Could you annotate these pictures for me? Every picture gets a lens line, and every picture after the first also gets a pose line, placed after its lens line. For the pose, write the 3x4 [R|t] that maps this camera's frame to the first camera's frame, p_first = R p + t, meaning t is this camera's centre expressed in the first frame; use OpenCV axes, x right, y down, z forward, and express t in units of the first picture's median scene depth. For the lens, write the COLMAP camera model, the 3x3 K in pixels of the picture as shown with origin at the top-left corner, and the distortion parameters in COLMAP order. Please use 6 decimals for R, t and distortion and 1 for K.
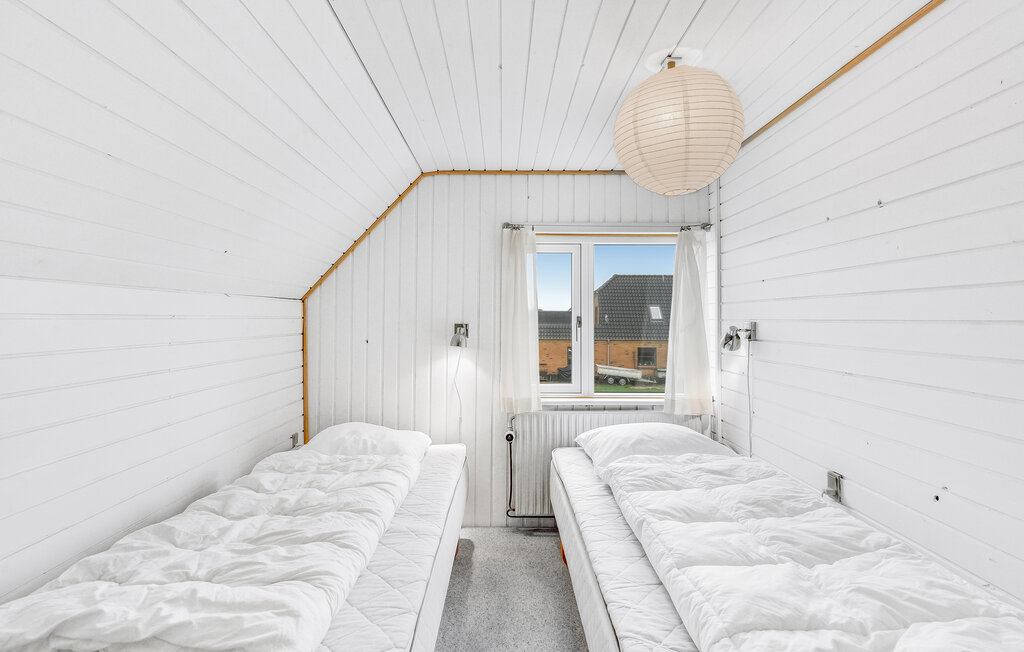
lens RADIAL K [[564.2, 0, 512.0], [0, 564.2, 326.0], [0, 0, 1]] dist [-0.000445, -0.000063]
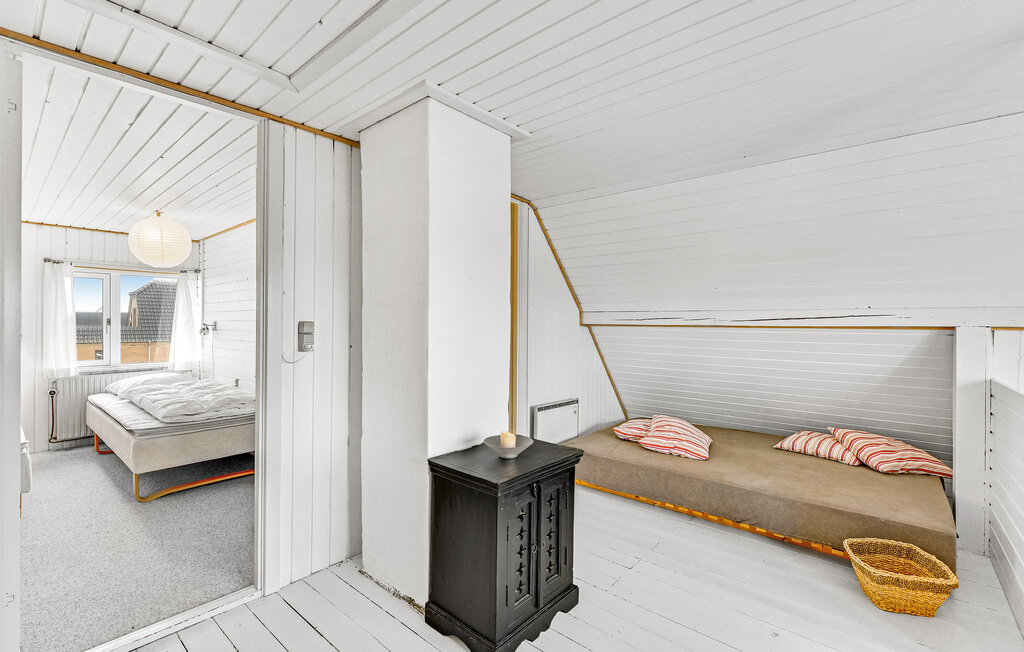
lens RADIAL K [[468.2, 0, 512.7], [0, 468.2, 317.2], [0, 0, 1]] dist [-0.000666, -0.000266]
pose [[0.677542, 0.005071, 0.735466, -0.095562], [0.009951, 0.999822, -0.016060, 0.013920], [-0.735416, 0.018200, 0.677371, -0.872068]]
